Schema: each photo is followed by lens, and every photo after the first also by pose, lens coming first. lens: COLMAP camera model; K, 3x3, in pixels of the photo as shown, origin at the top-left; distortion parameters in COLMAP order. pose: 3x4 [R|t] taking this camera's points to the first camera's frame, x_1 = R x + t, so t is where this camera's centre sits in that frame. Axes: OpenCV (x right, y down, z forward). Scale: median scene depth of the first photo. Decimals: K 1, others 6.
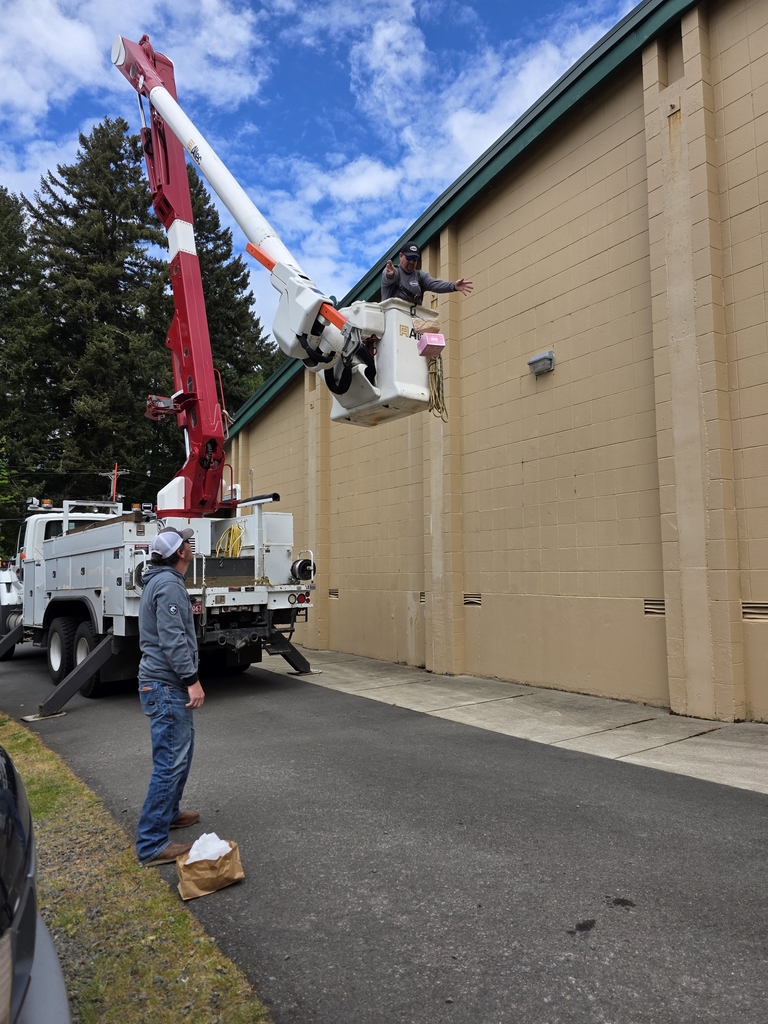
lens RADIAL K [[685.1, 0, 383.7], [0, 685.1, 518.2], [0, 0, 1]] dist [0.042442, -0.036629]
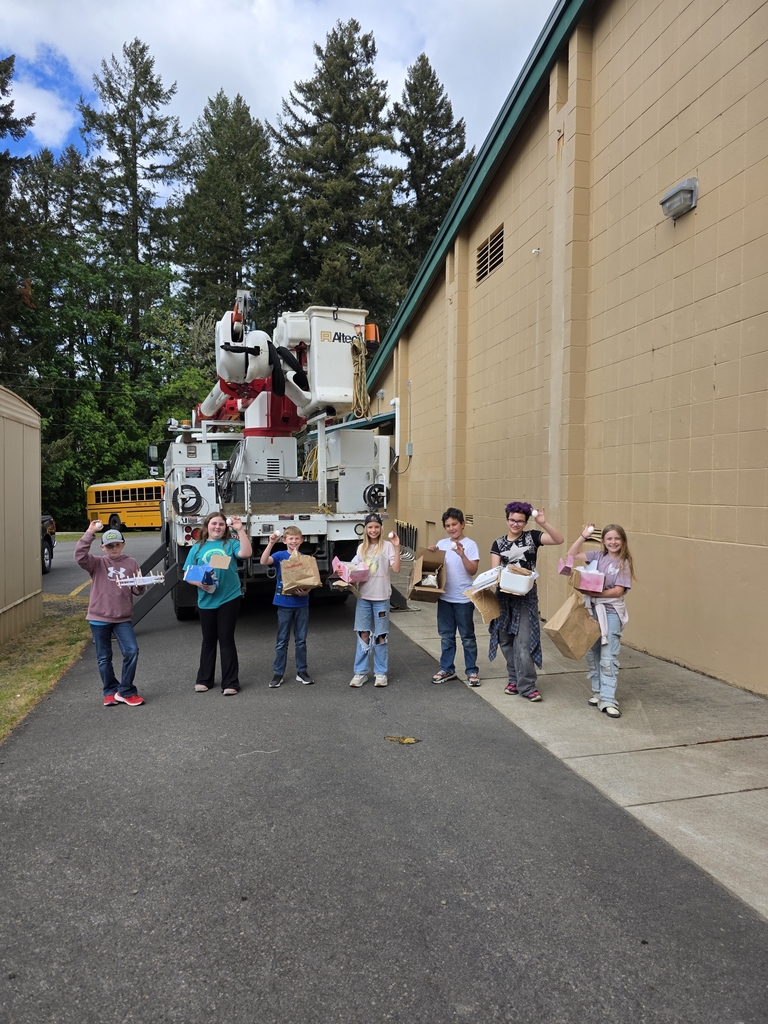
lens RADIAL K [[685.1, 0, 380.8], [0, 685.1, 521.8], [0, 0, 1]] dist [0.042442, -0.036629]
pose [[0.930598, 0.027154, -0.365034, 0.063009], [0.020602, 0.991778, 0.126298, -0.000198], [0.365462, -0.125053, 0.922388, 0.063821]]
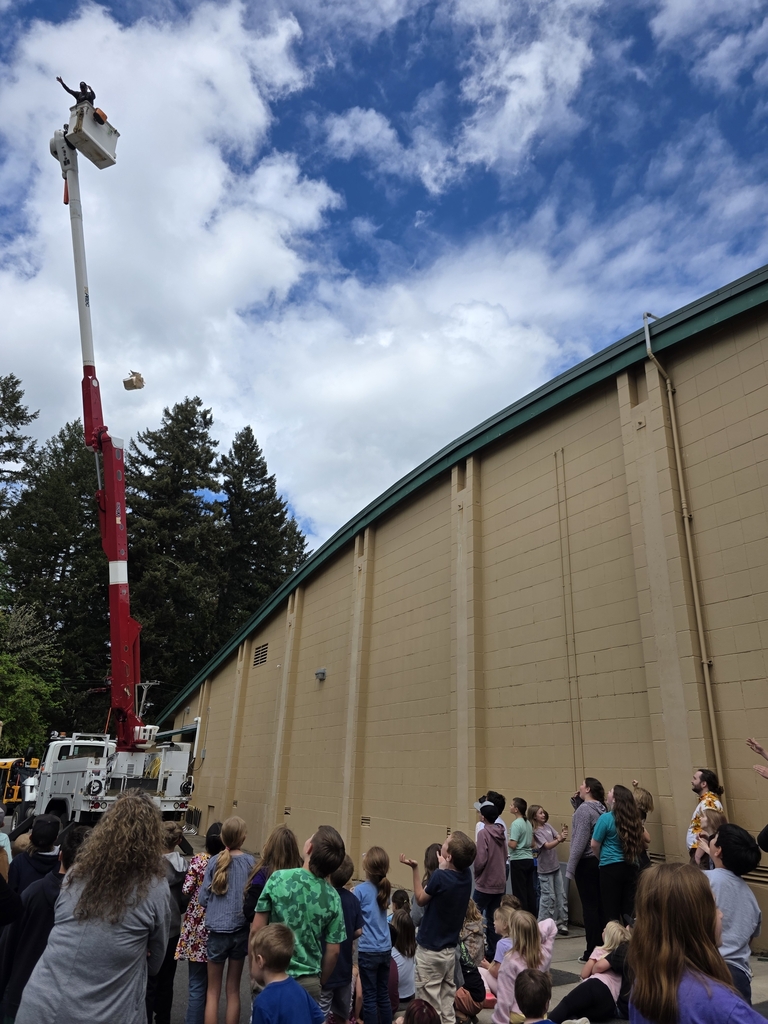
lens RADIAL K [[685.1, 0, 384.4], [0, 685.1, 515.0], [0, 0, 1]] dist [0.042442, -0.036629]
pose [[0.996148, 0.015747, -0.086260, 0.164386], [-0.039723, 0.958052, -0.283828, -0.034867], [0.078172, 0.286162, 0.954987, -0.265380]]
